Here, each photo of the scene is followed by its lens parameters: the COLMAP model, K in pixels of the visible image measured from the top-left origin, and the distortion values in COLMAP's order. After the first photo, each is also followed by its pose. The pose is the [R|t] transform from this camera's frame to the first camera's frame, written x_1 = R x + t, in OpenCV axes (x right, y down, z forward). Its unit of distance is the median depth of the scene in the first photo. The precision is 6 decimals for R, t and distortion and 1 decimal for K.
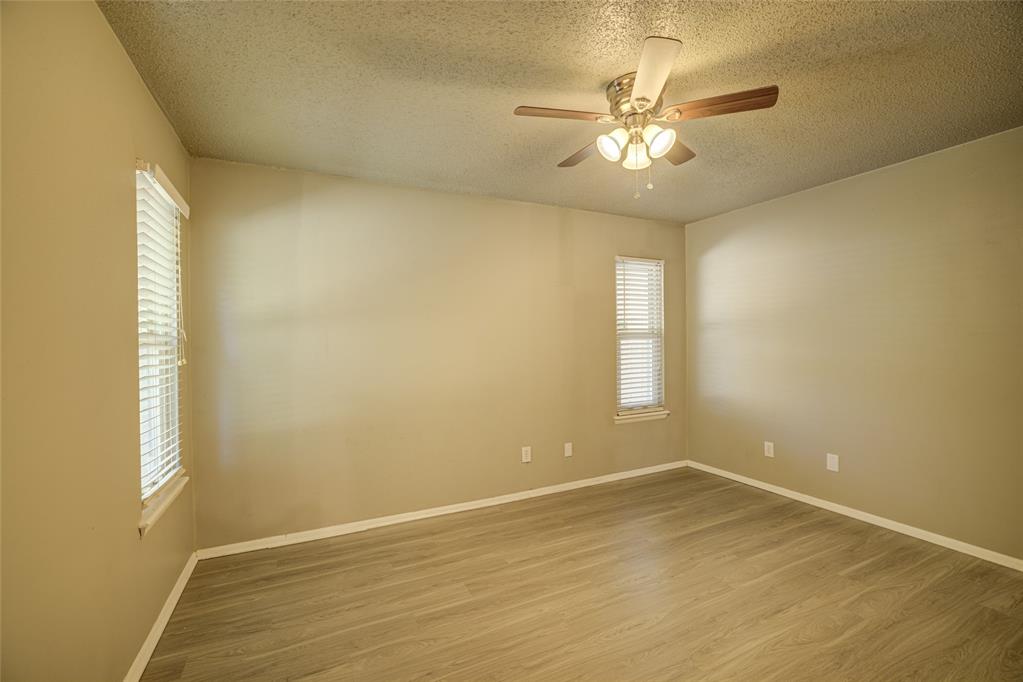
lens RADIAL K [[439.8, 0, 513.4], [0, 439.8, 349.8], [0, 0, 1]] dist [-0.045294, 0.016223]
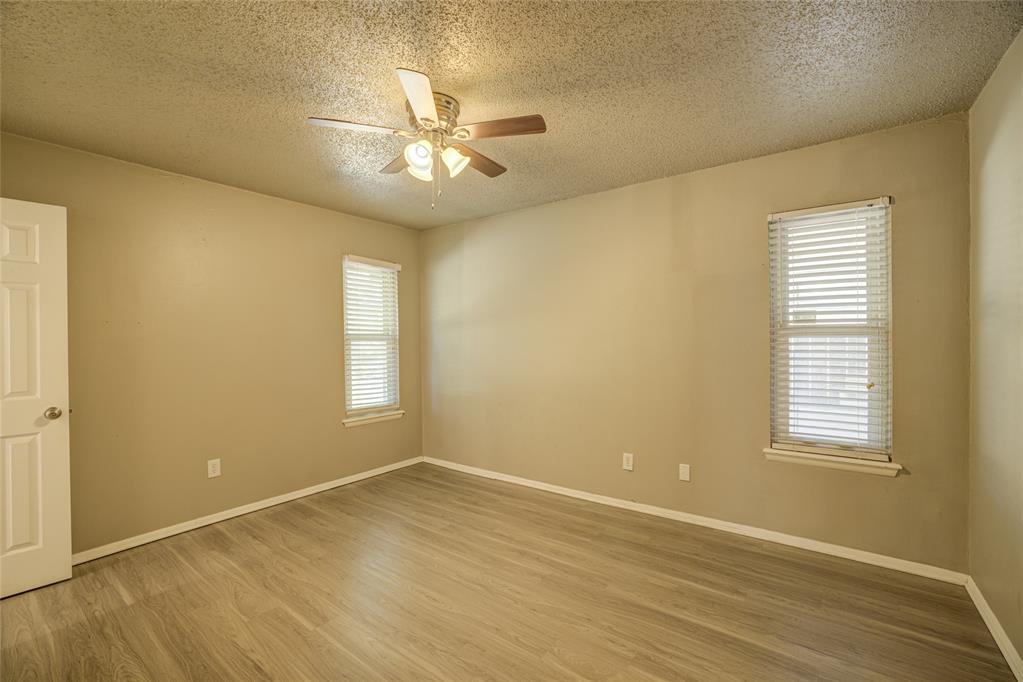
lens RADIAL K [[439.8, 0, 510.8], [0, 439.8, 347.4], [0, 0, 1]] dist [-0.045294, 0.016223]
pose [[0.444698, 0.027179, -0.895268, 0.860829], [-0.014386, 0.999627, 0.023201, -0.021998], [0.895565, 0.002561, 0.444923, 0.434841]]
